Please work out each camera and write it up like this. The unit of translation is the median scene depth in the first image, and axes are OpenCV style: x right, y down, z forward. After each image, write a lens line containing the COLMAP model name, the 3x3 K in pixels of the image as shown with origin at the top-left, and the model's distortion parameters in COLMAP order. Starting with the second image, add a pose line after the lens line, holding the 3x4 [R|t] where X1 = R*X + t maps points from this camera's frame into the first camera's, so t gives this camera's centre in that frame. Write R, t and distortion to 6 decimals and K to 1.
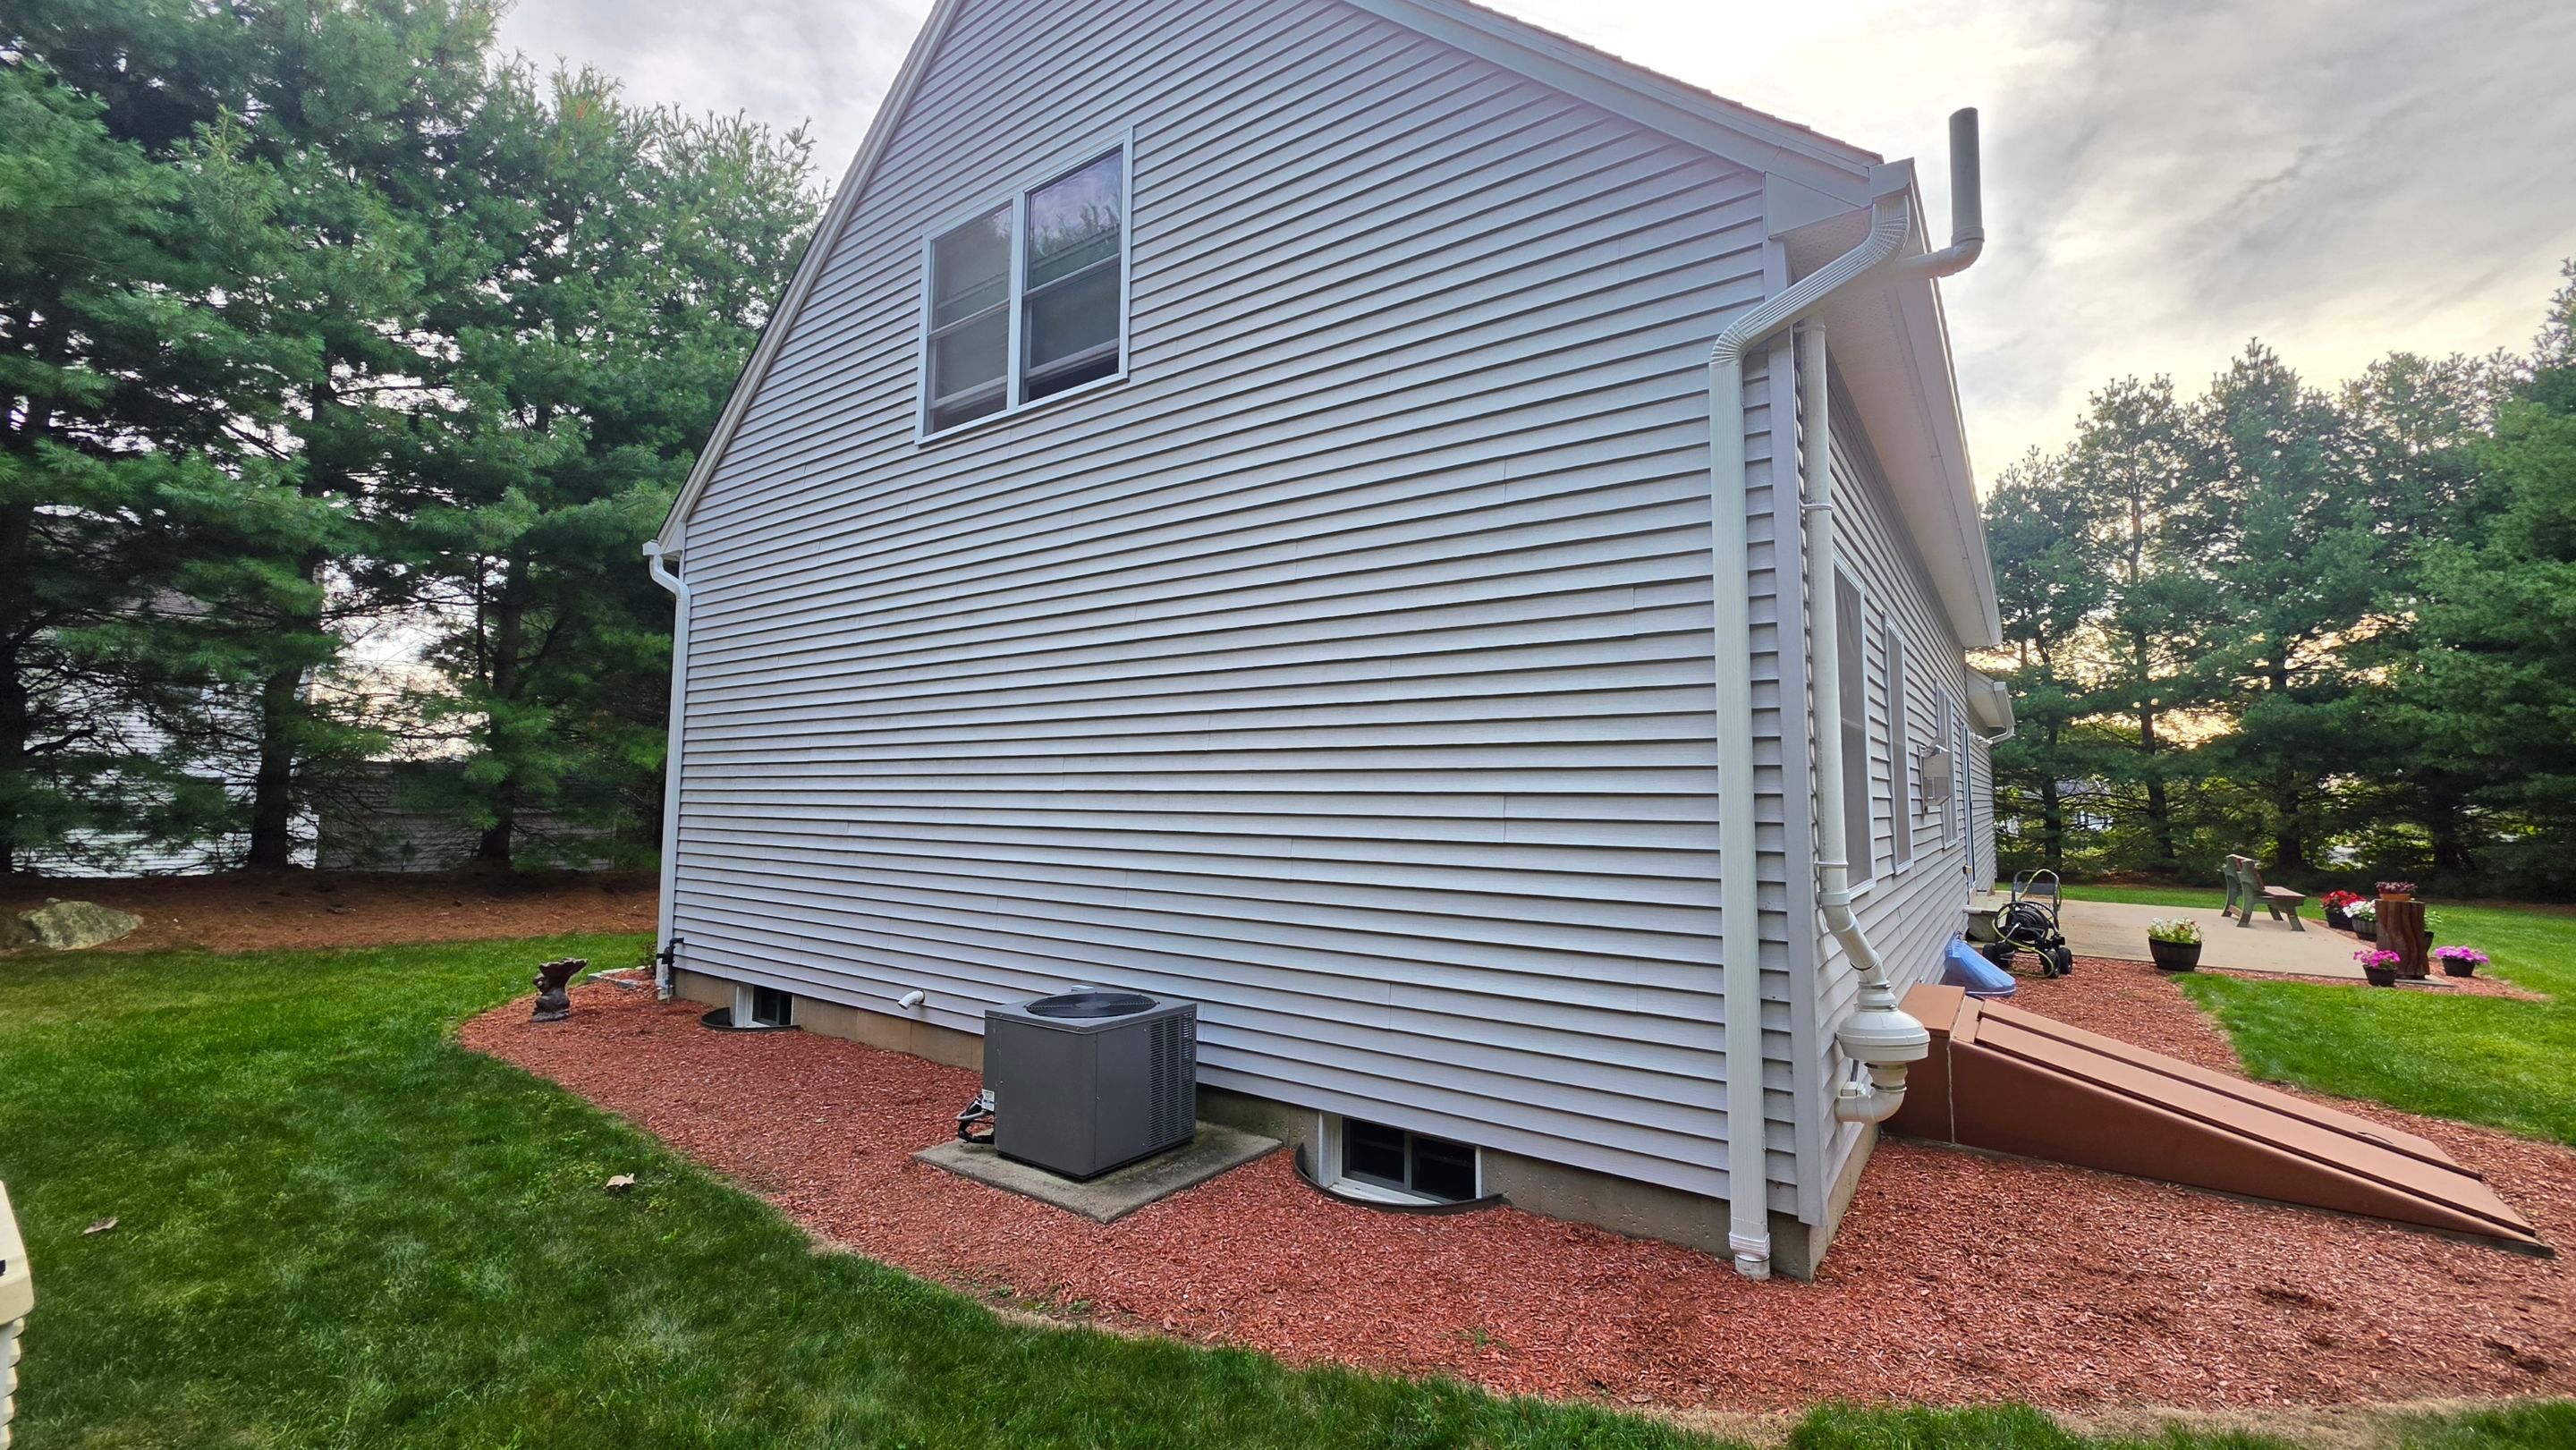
lens RADIAL K [[1019.6, 0, 1298.0], [0, 1019.6, 709.6], [0, 0, 1]] dist [0.001727, 0.000050]
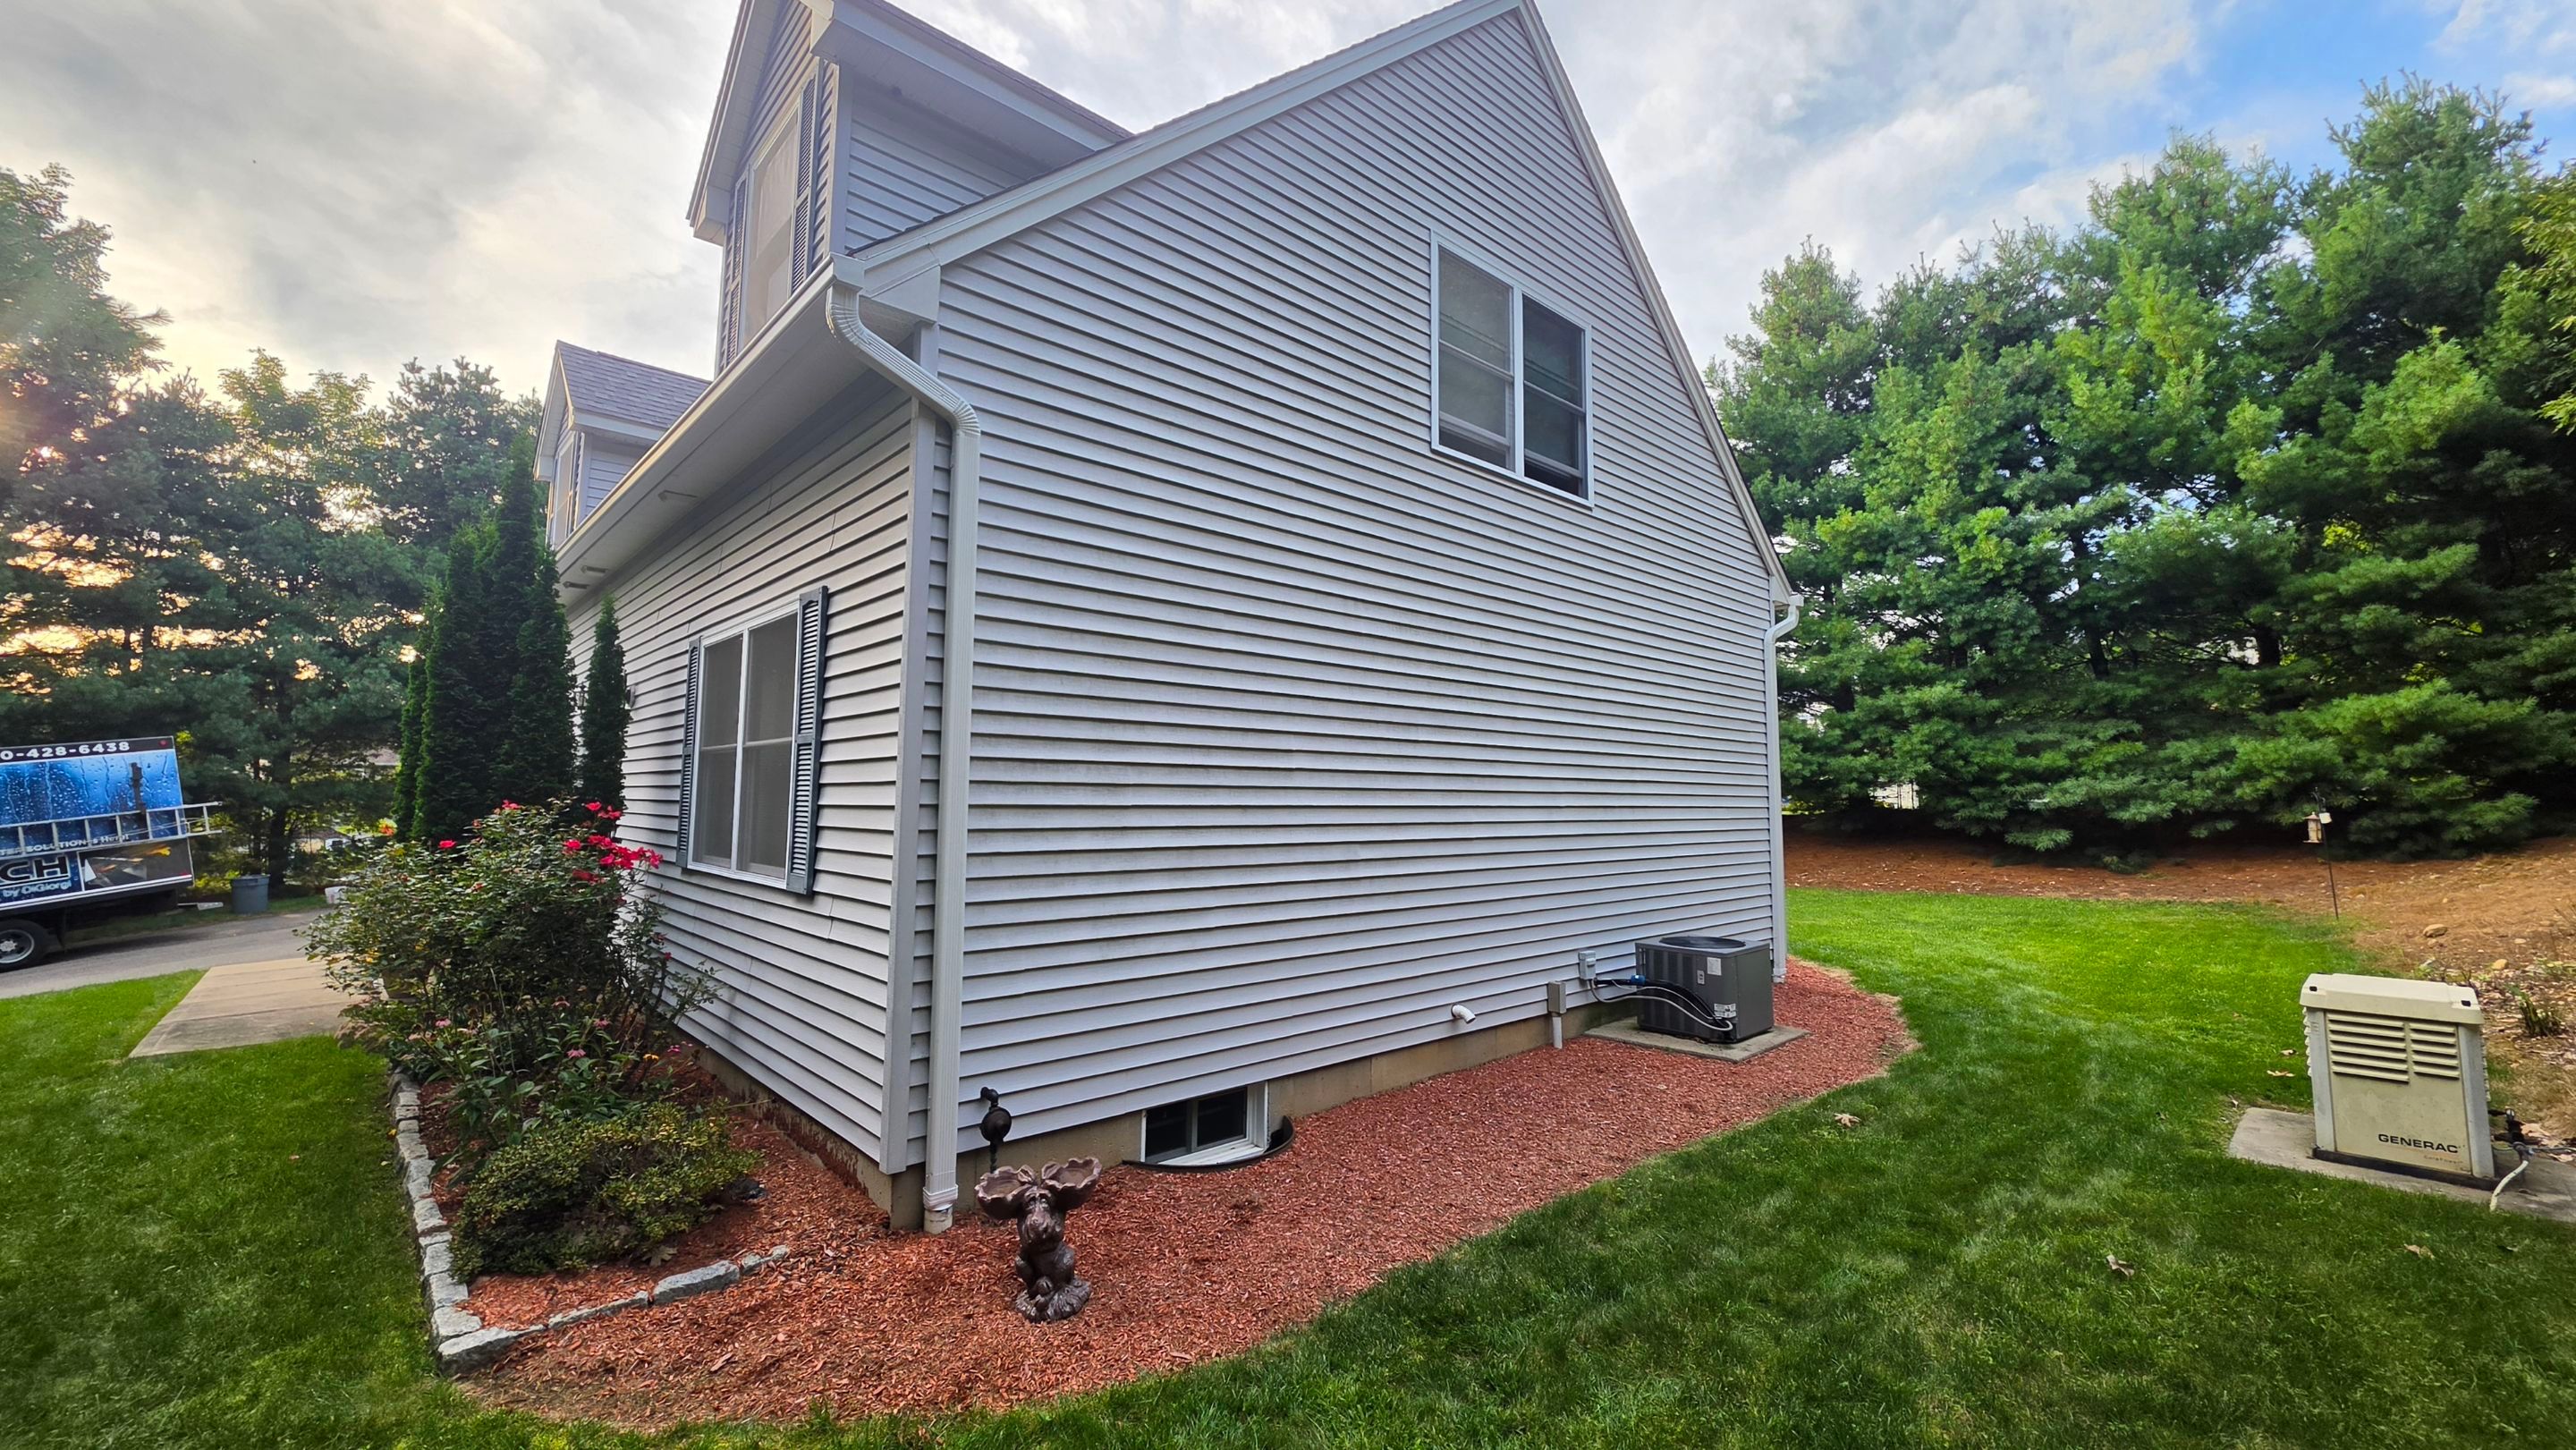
lens RADIAL K [[1019.6, 0, 1291.5], [0, 1019.6, 725.5], [0, 0, 1]] dist [0.001727, 0.000050]
pose [[0.189259, 0.063081, 0.979899, -1.430258], [-0.079768, 0.995624, -0.048687, 0.063791], [-0.978682, -0.068950, 0.193463, 1.000318]]
